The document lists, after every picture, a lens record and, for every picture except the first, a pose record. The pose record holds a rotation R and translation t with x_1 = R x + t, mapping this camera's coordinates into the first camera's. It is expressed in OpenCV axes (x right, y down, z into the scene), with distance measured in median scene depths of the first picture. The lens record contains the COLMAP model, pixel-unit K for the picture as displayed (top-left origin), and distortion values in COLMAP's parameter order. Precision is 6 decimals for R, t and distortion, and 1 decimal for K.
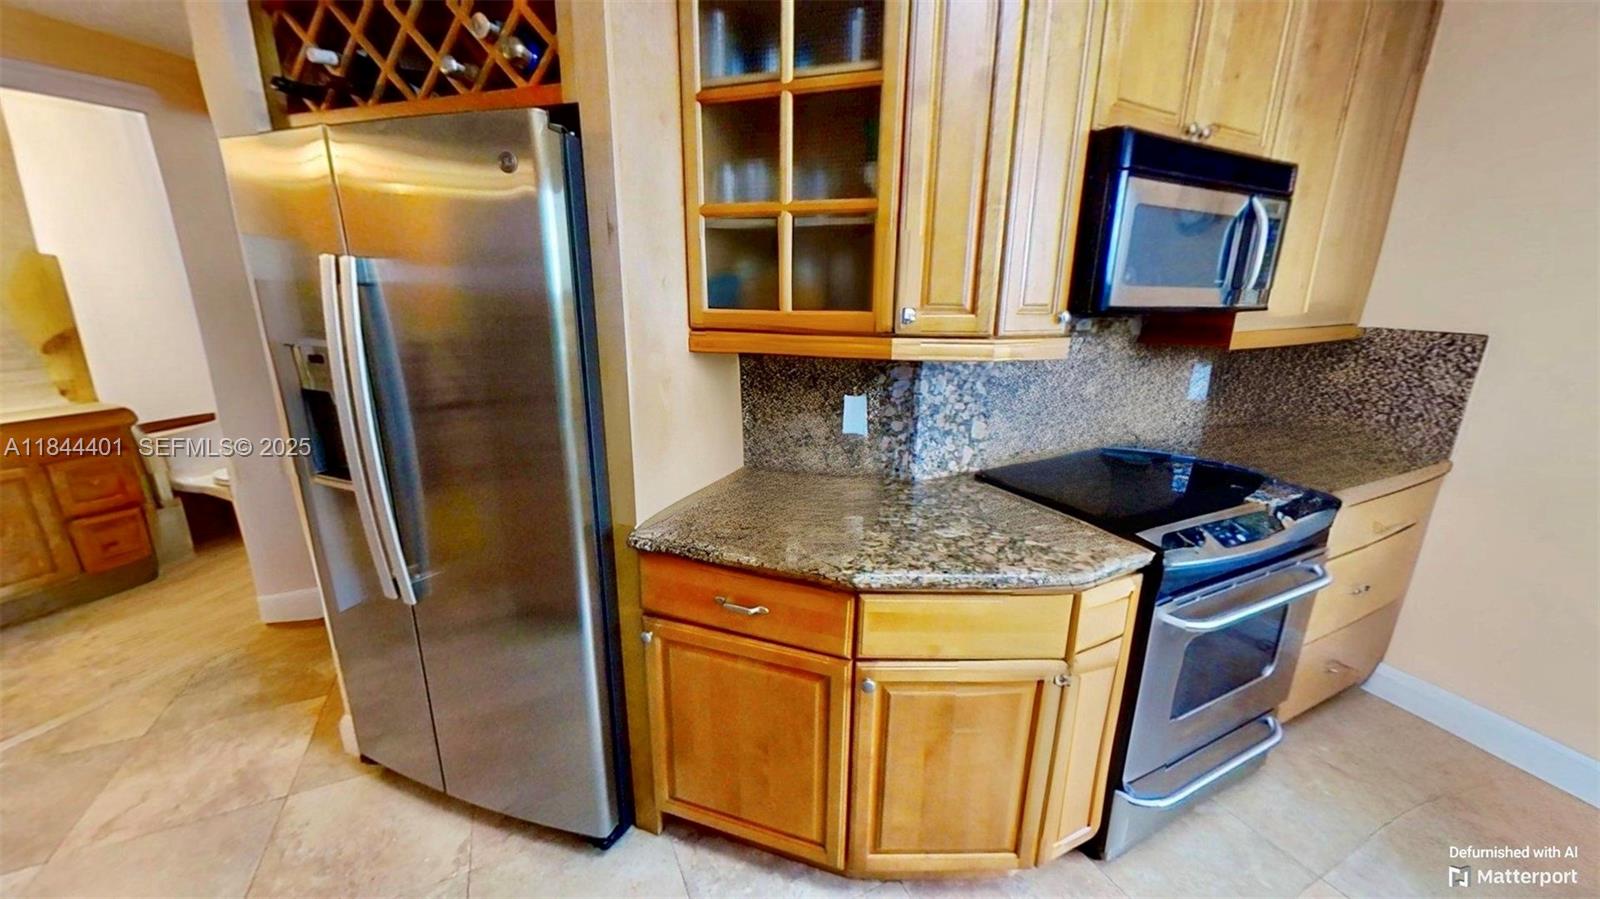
lens RADIAL K [[585.2, 0, 808.2], [0, 585.2, 451.8], [0, 0, 1]] dist [-0.000626, 0.000072]
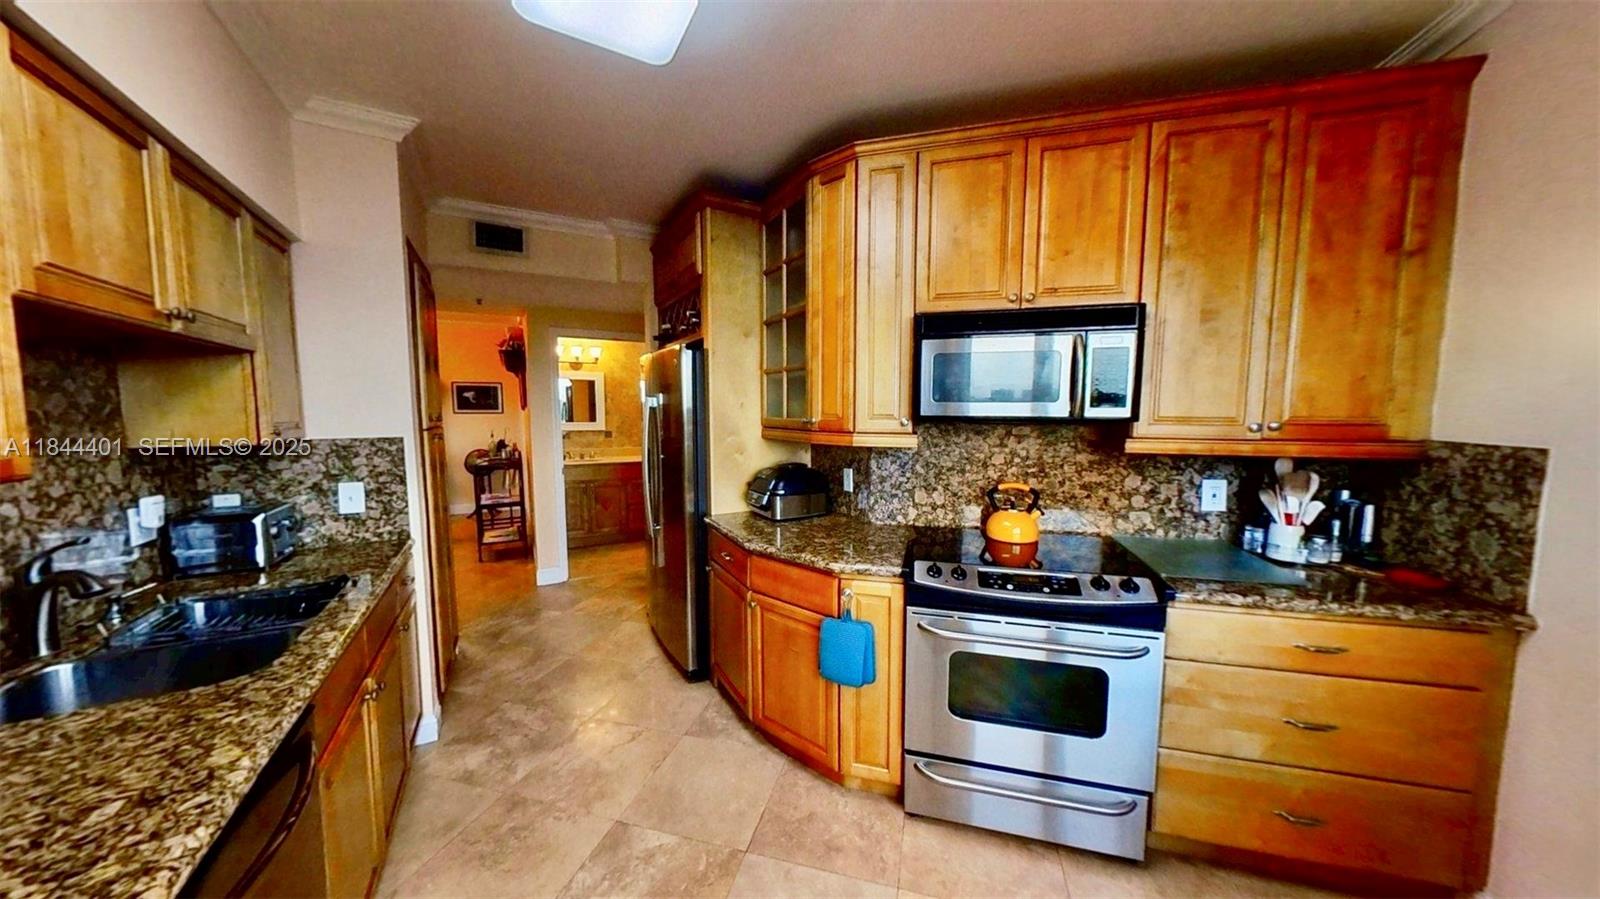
lens RADIAL K [[507.0, 0, 800.0], [0, 507.0, 449.5], [0, 0, 1]] dist [-0.000005, -0.000001]
pose [[0.750827, 0.045314, -0.658943, 0.945365], [-0.164224, 0.979122, -0.119791, 0.050154], [0.639758, 0.198156, 0.742593, -0.179245]]
